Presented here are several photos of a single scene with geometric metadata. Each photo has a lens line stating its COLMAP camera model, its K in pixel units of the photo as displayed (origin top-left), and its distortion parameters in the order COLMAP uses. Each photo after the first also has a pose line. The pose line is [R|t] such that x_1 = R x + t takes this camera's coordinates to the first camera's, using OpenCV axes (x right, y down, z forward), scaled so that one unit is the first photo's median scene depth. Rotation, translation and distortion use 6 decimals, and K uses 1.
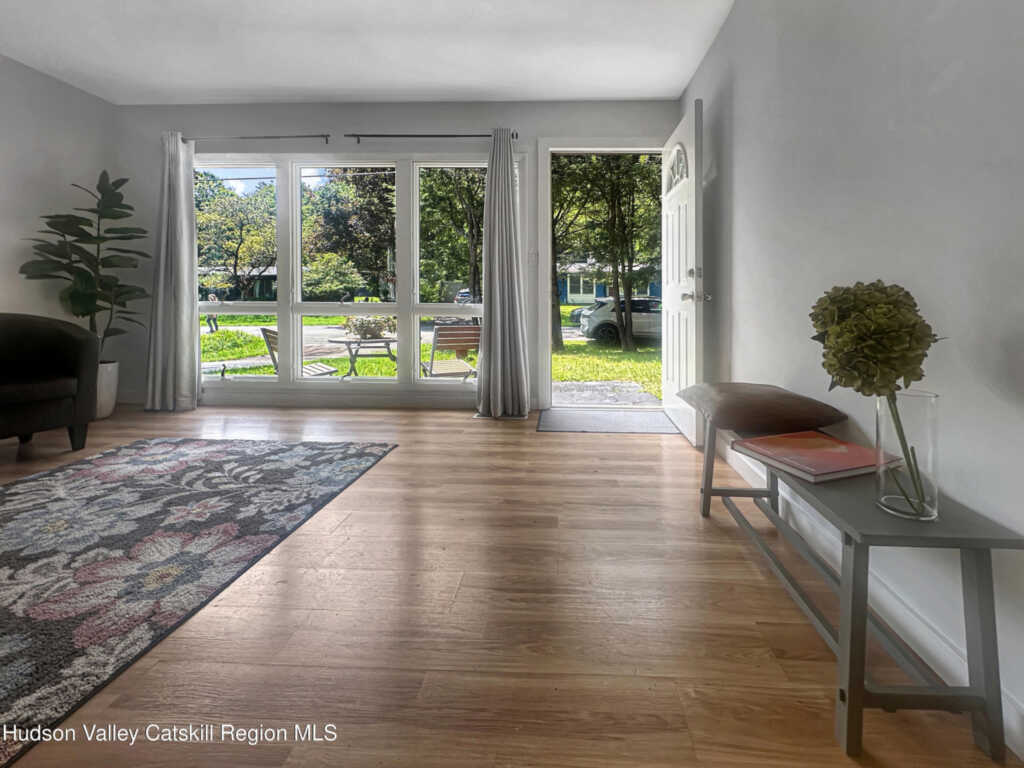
lens RADIAL K [[387.2, 0, 510.7], [0, 387.2, 377.5], [0, 0, 1]] dist [0.000620, -0.000071]
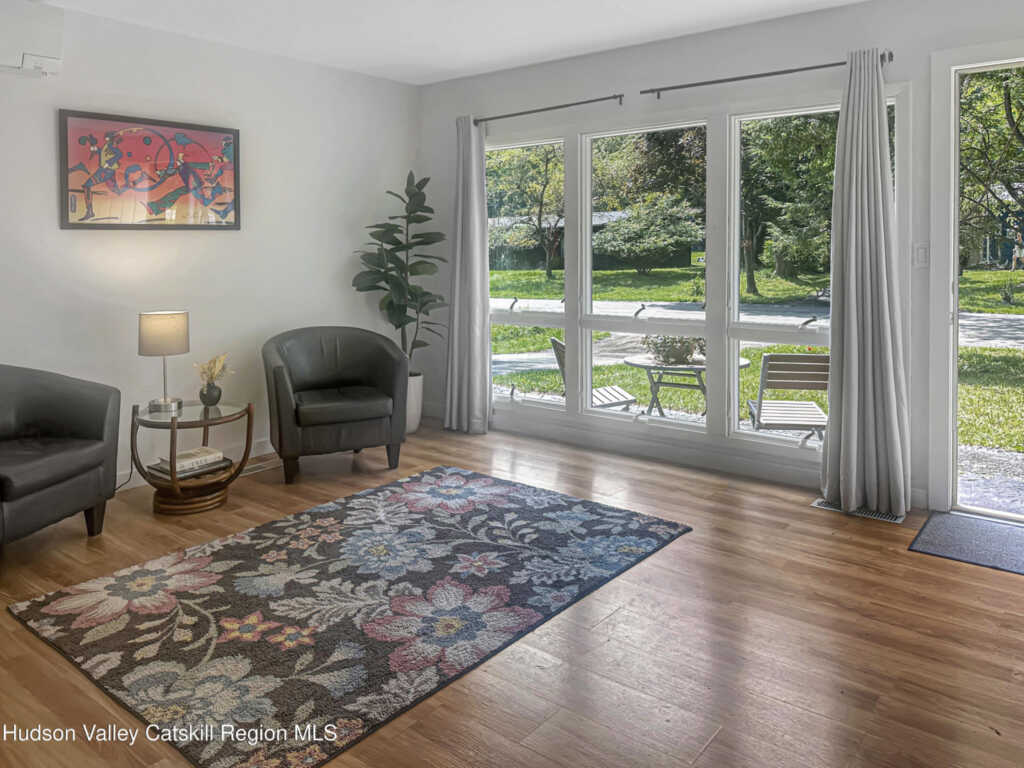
lens RADIAL K [[754.0, 0, 512.0], [0, 754.0, 384.0], [0, 0, 1]] dist [0.161325, -0.286332]
pose [[0.774558, 0.065459, -0.629106, 0.354257], [-0.011767, 0.995949, 0.089141, -0.234588], [0.632393, -0.061642, 0.772191, -0.318078]]
